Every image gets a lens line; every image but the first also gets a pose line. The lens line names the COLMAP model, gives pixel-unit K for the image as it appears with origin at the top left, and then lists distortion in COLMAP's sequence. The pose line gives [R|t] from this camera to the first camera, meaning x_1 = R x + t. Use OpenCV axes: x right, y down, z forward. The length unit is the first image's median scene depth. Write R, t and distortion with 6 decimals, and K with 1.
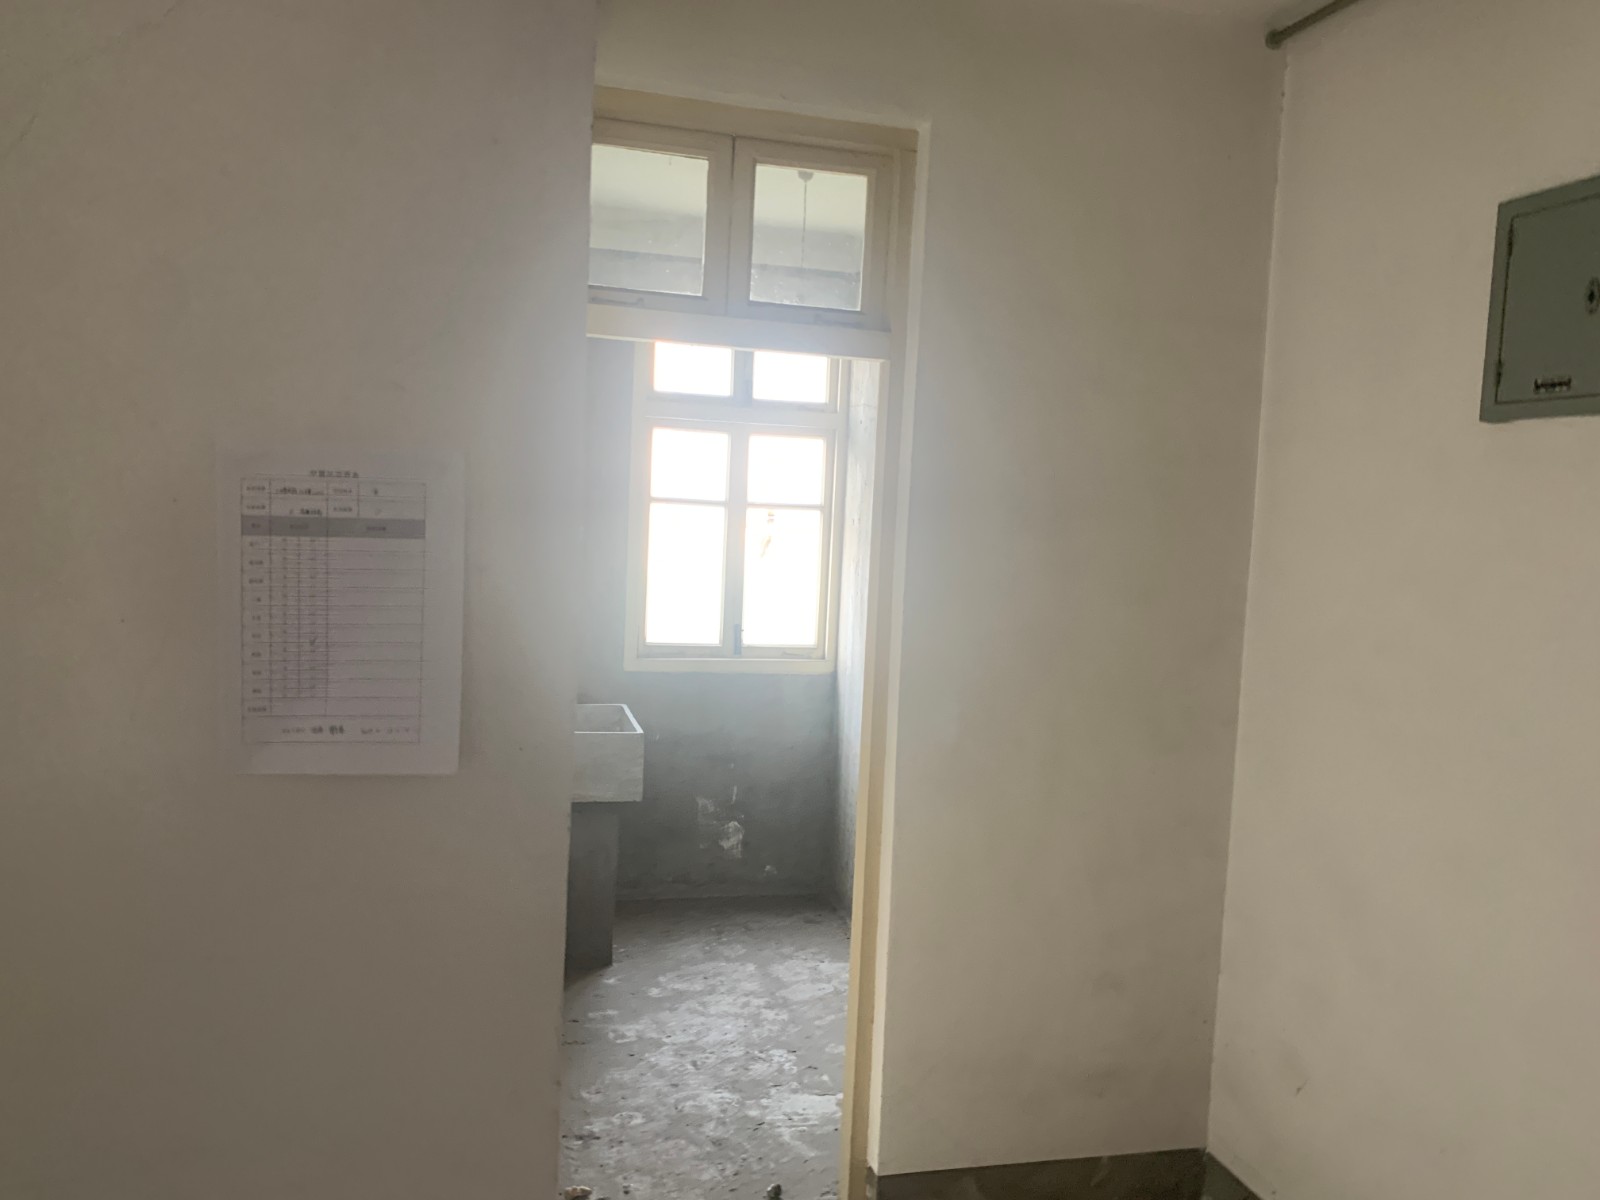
lens RADIAL K [[1279.6, 0, 797.9], [0, 1279.6, 606.6], [0, 0, 1]] dist [0.074317, -0.010891]
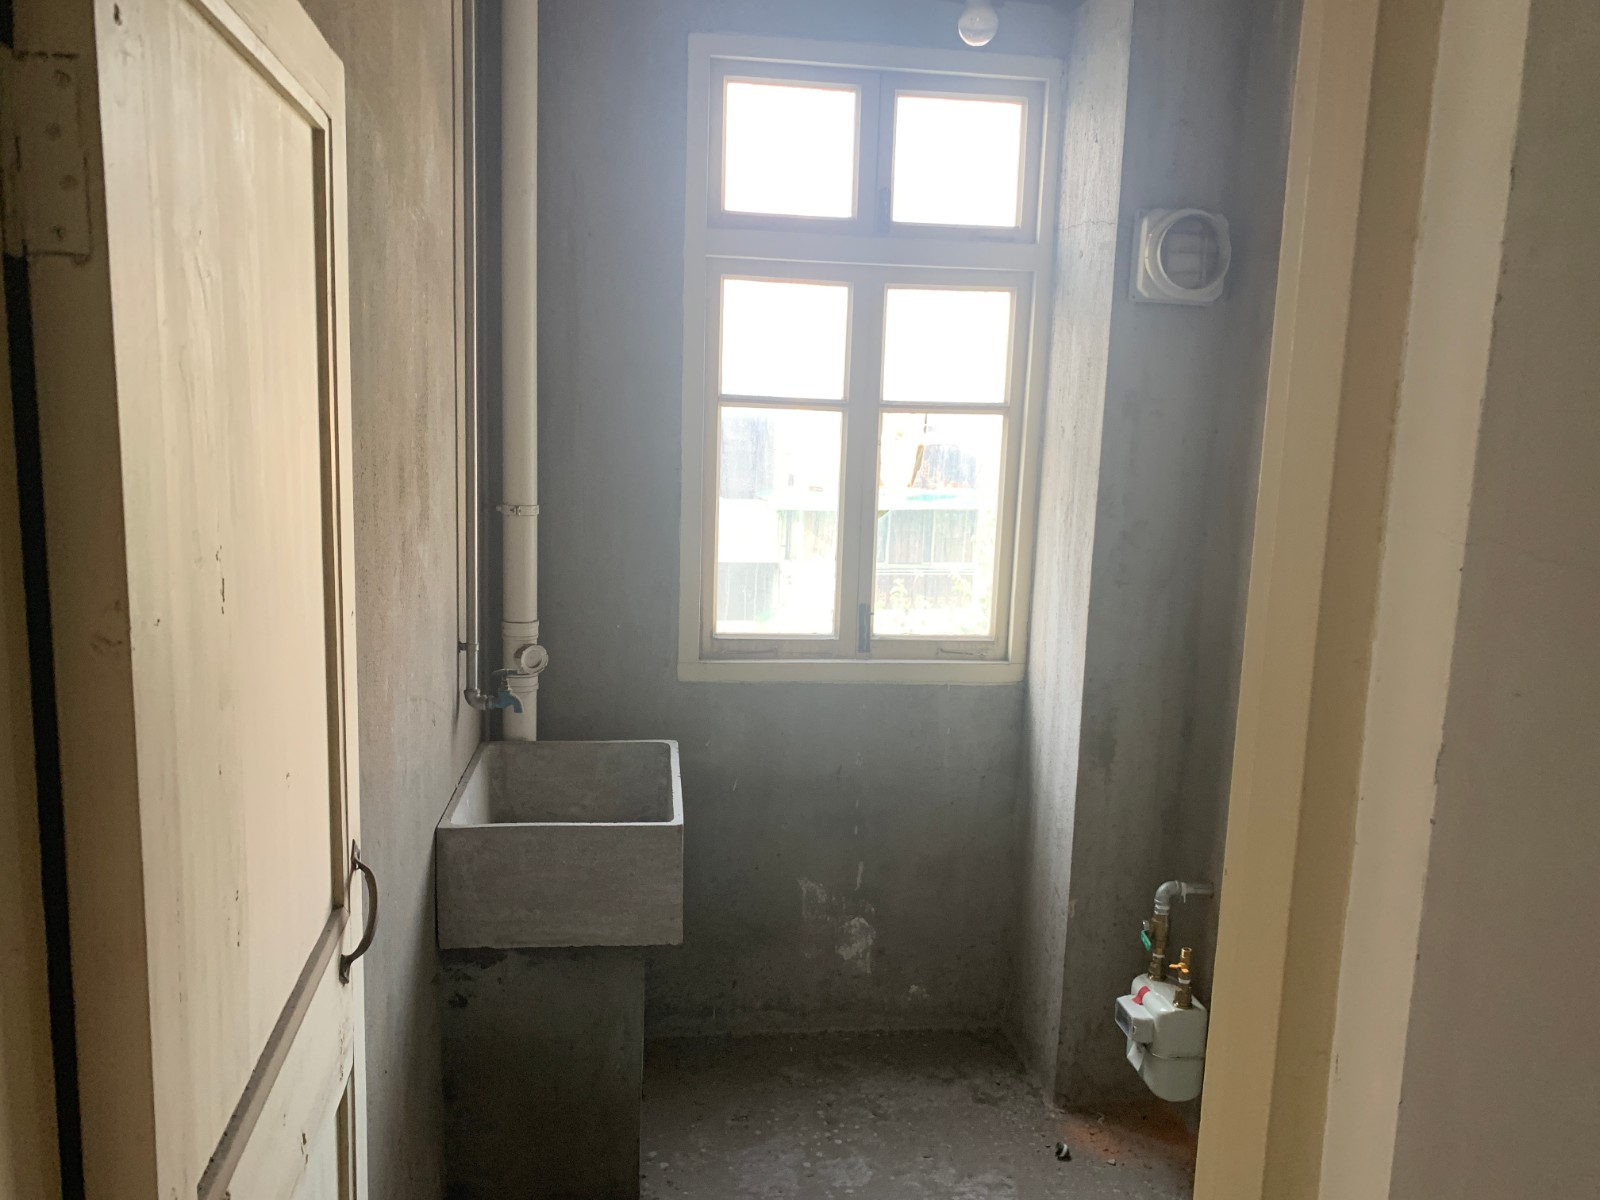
lens RADIAL K [[1279.6, 0, 795.8], [0, 1279.6, 598.7], [0, 0, 1]] dist [0.074317, -0.010891]
pose [[0.991827, 0.006640, -0.127417, -0.001777], [0.002547, 0.997416, 0.071802, -0.032215], [0.127564, -0.071540, 0.989247, 0.391342]]
